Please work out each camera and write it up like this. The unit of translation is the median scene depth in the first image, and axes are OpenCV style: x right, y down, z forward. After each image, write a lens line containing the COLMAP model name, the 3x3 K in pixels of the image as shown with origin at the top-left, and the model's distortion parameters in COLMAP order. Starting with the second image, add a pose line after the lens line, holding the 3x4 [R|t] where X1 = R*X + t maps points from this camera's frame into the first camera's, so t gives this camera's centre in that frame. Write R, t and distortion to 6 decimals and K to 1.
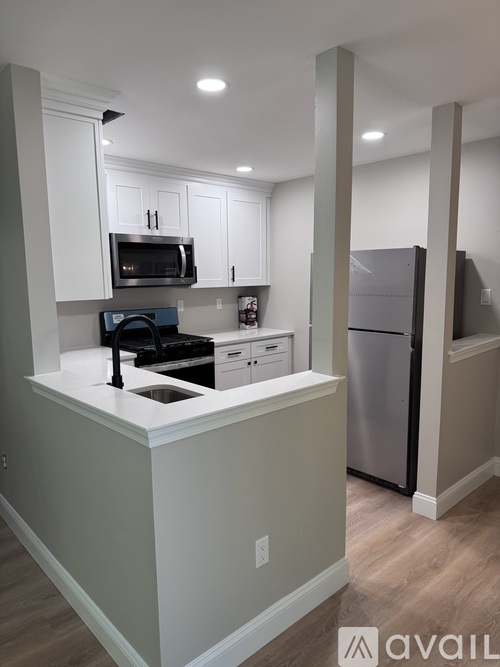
lens RADIAL K [[464.7, 0, 254.5], [0, 464.7, 339.1], [0, 0, 1]] dist [0.054429, -0.026204]
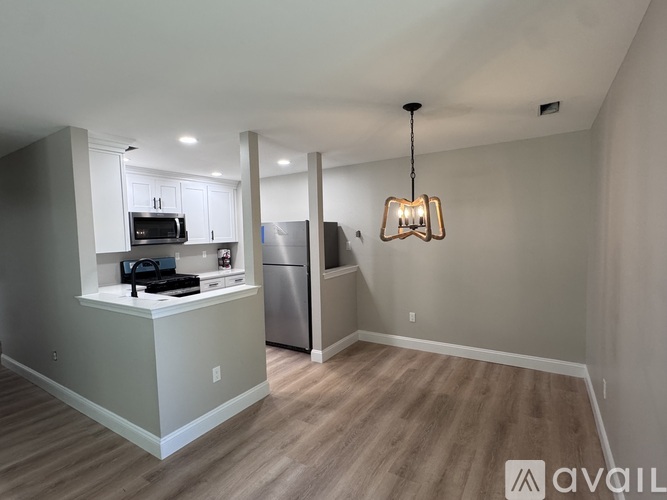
lens RADIAL K [[338.6, 0, 332.0], [0, 338.6, 252.0], [0, 0, 1]] dist [0.005620, 0.005578]
pose [[0.968227, -0.029412, 0.248337, 0.072375], [0.050441, 0.995618, -0.078747, 0.036478], [-0.244933, 0.088772, 0.965467, -0.271720]]
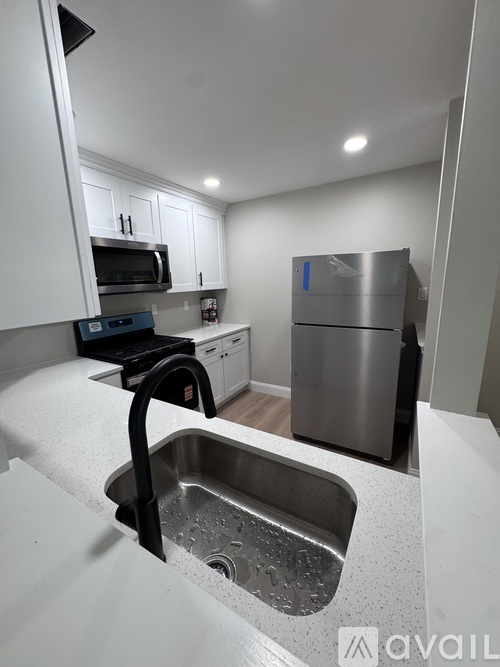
lens RADIAL K [[268.3, 0, 252.3], [0, 268.3, 331.8], [0, 0, 1]] dist [-0.009280, 0.000122]
pose [[0.959543, -0.070441, 0.272608, -0.132585], [0.058027, 0.996889, 0.053344, -0.045811], [-0.275517, -0.035367, 0.960645, 0.380006]]
